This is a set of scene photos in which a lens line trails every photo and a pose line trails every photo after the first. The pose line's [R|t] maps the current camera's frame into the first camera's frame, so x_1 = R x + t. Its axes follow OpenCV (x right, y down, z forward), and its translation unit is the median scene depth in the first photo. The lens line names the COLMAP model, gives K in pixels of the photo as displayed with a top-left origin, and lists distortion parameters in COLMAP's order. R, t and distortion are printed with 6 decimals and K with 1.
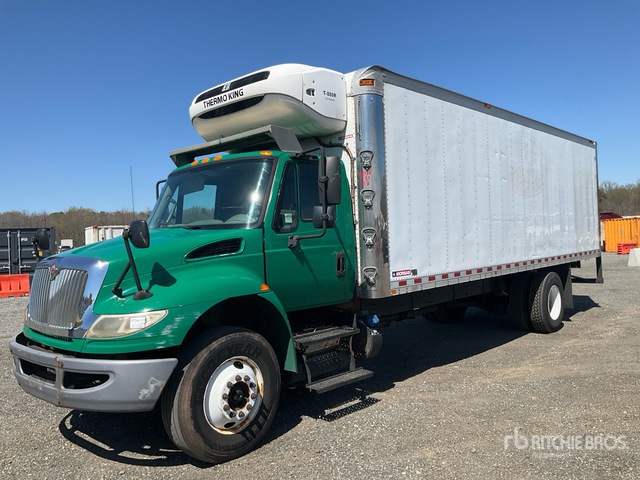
lens RADIAL K [[547.8, 0, 319.8], [0, 547.8, 241.7], [0, 0, 1]] dist [0.019870, -0.044267]
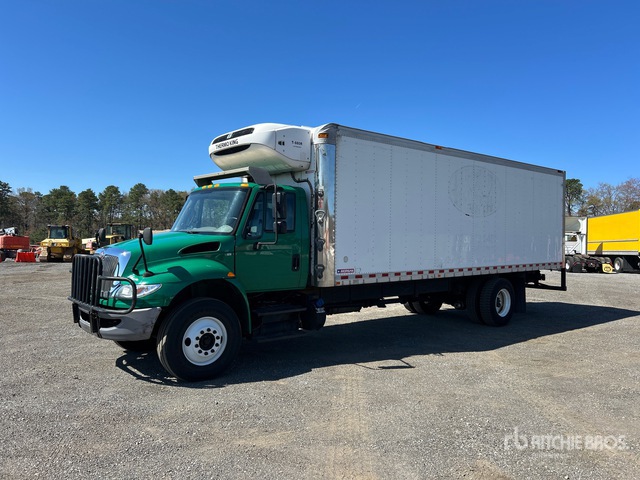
lens RADIAL K [[498.5, 0, 332.4], [0, 498.5, 237.9], [0, 0, 1]] dist [0.011667, 0.018414]
pose [[0.991347, 0.059586, -0.116962, 0.277184], [-0.058644, 0.998213, 0.011486, -0.042635], [0.117438, -0.004527, 0.993070, -0.293809]]
